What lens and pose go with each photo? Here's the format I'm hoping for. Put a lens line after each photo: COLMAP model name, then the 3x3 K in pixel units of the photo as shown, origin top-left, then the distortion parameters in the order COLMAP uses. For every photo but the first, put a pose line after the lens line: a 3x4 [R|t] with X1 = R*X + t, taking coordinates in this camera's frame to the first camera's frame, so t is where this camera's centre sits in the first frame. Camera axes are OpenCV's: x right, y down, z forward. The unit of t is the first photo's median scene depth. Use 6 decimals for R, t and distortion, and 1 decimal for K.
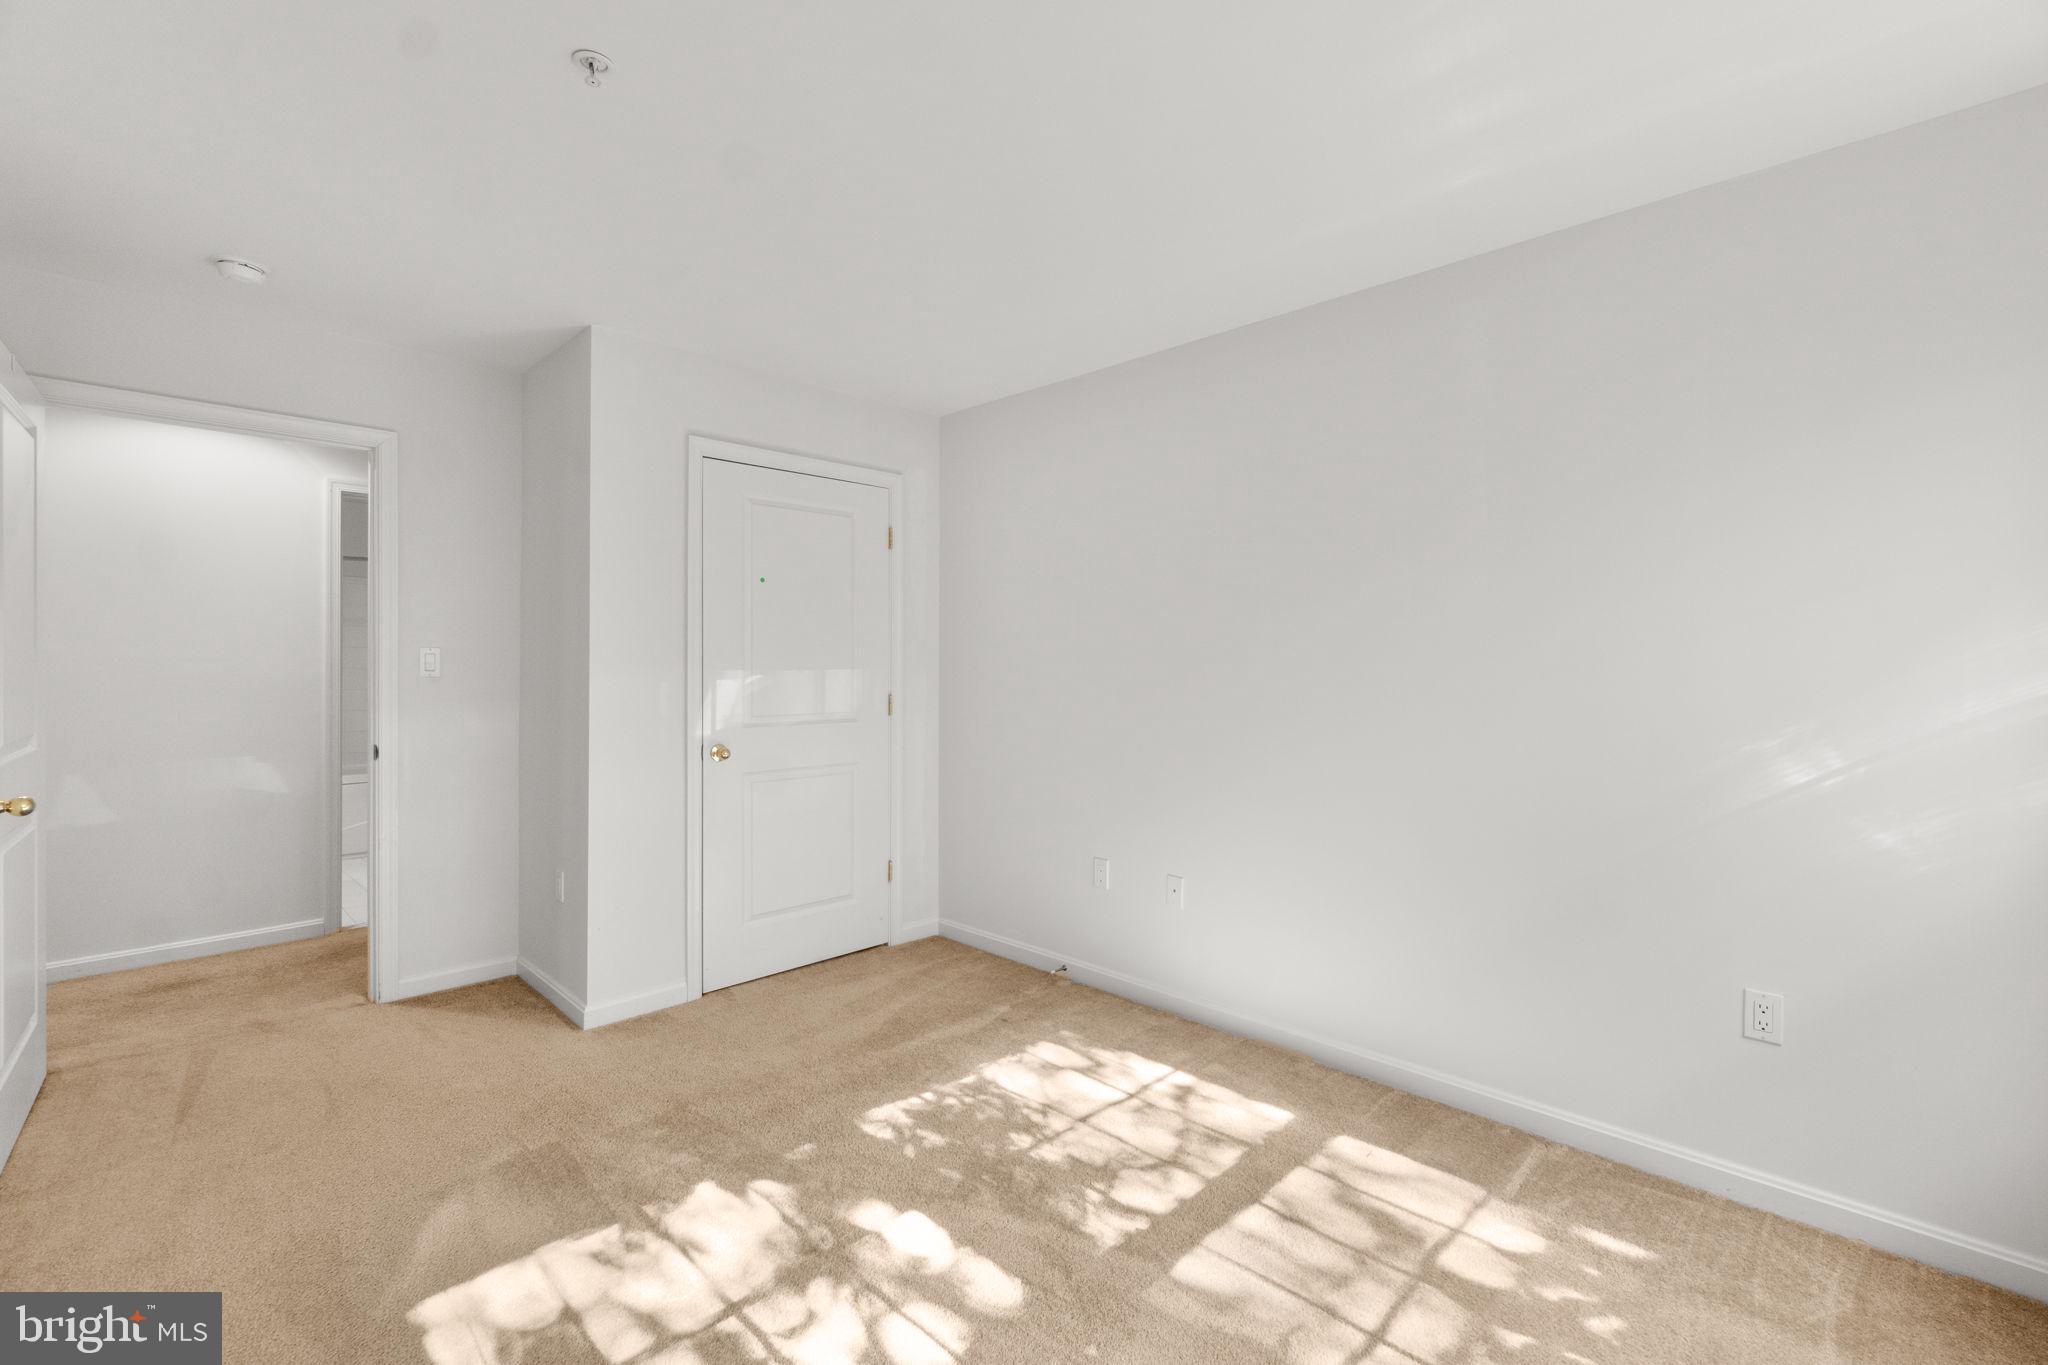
lens RADIAL K [[881.5, 0, 1024.0], [0, 881.5, 687.5], [0, 0, 1]] dist [-0.001972, -0.000161]
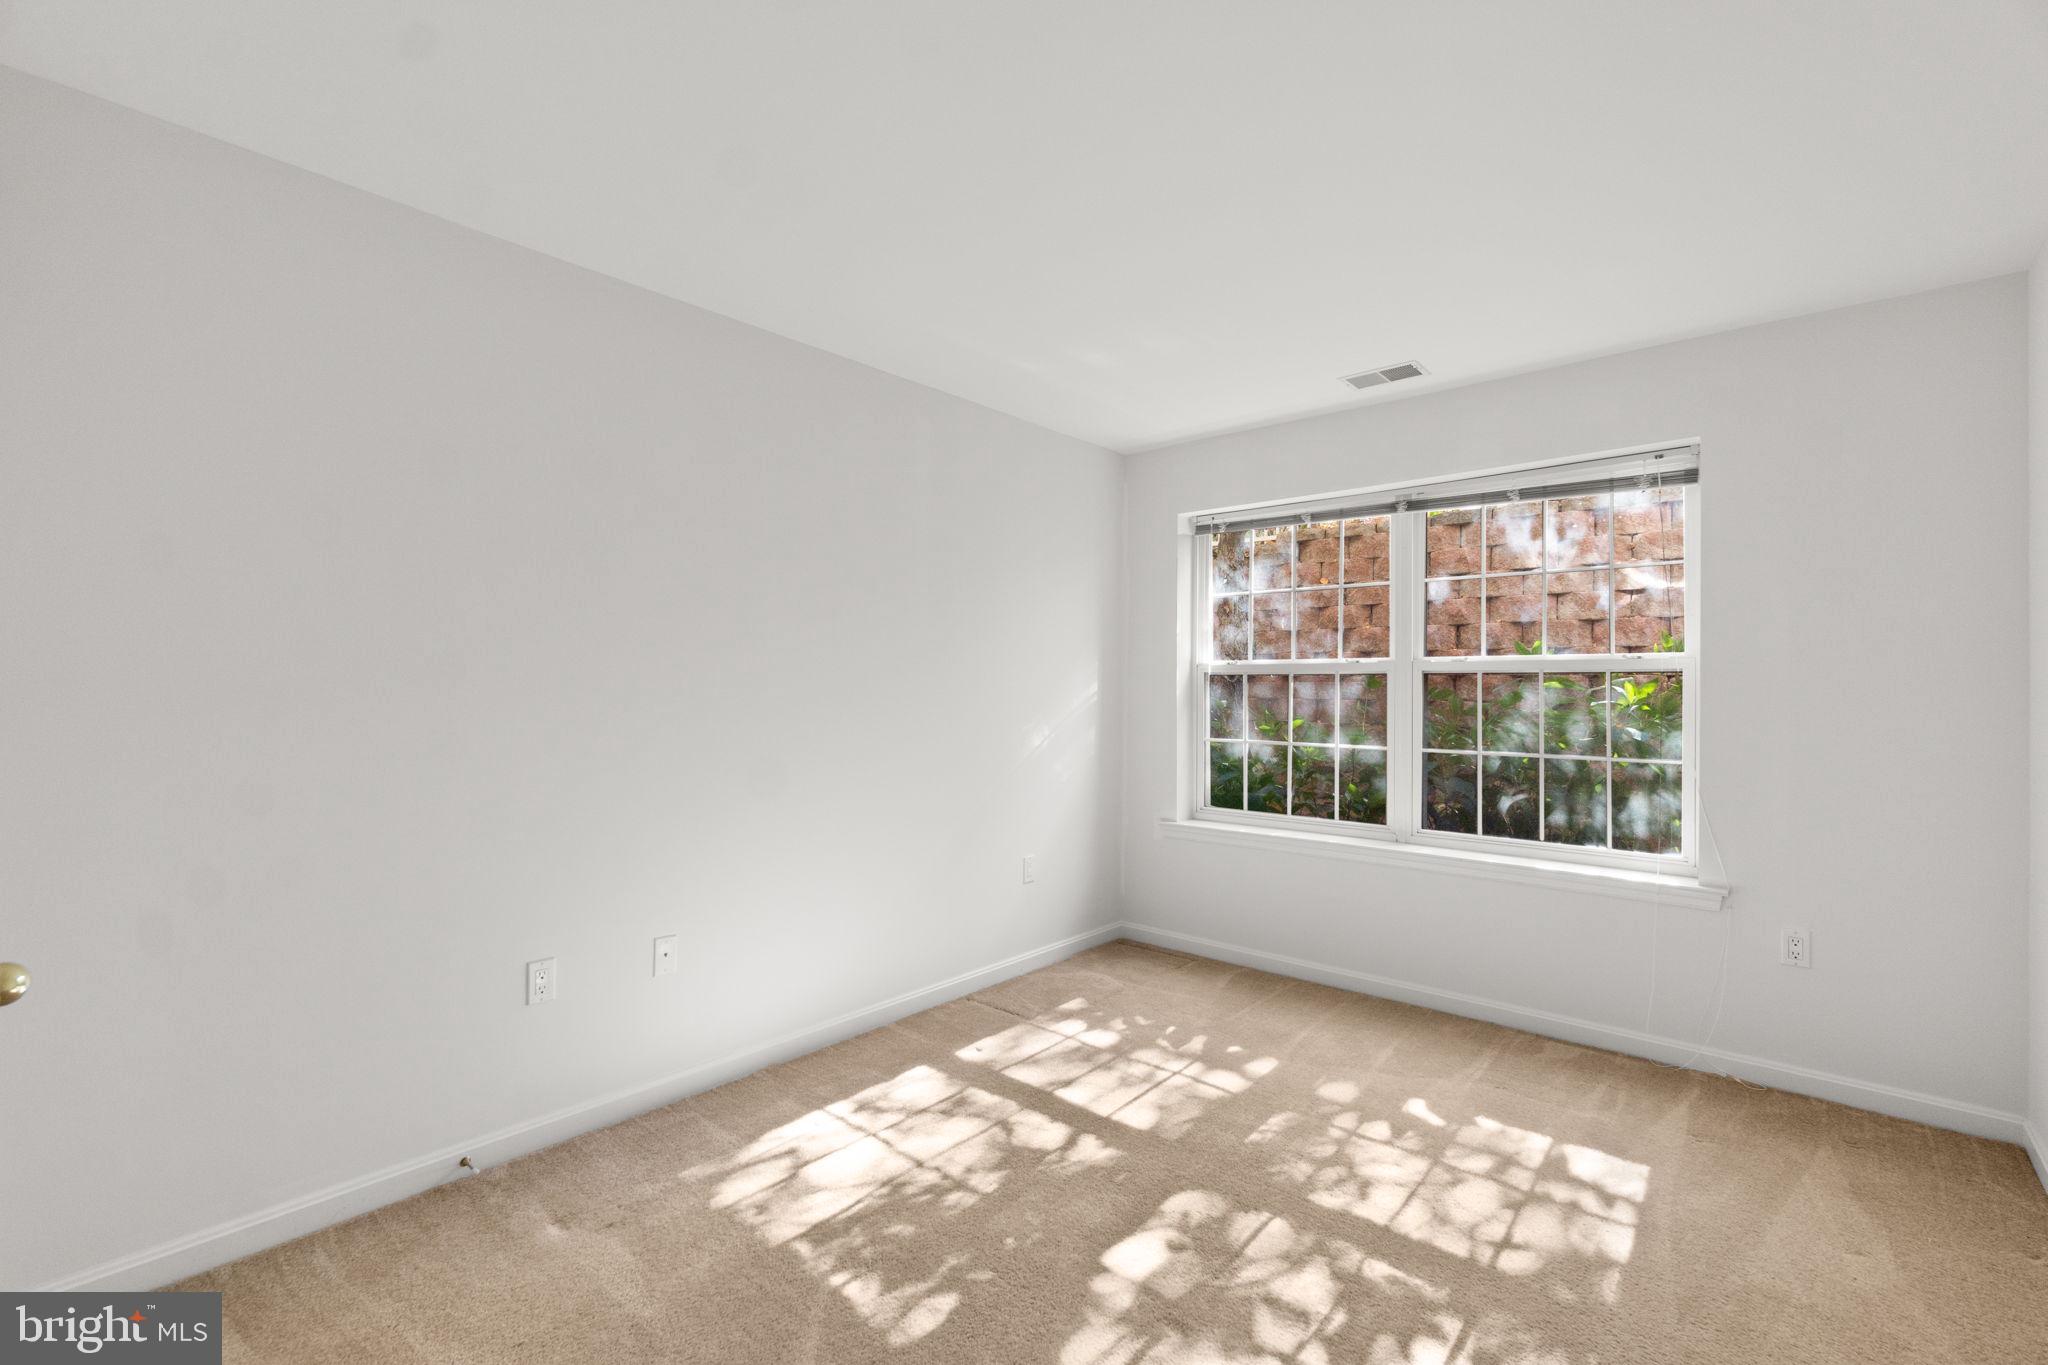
lens RADIAL K [[881.5, 0, 1024.0], [0, 881.5, 687.5], [0, 0, 1]] dist [-0.001972, -0.000161]
pose [[-0.061138, -0.002982, 0.998125, -0.926359], [0.014953, 0.999881, 0.003903, -0.024135], [-0.998017, 0.015164, -0.061086, 0.981972]]
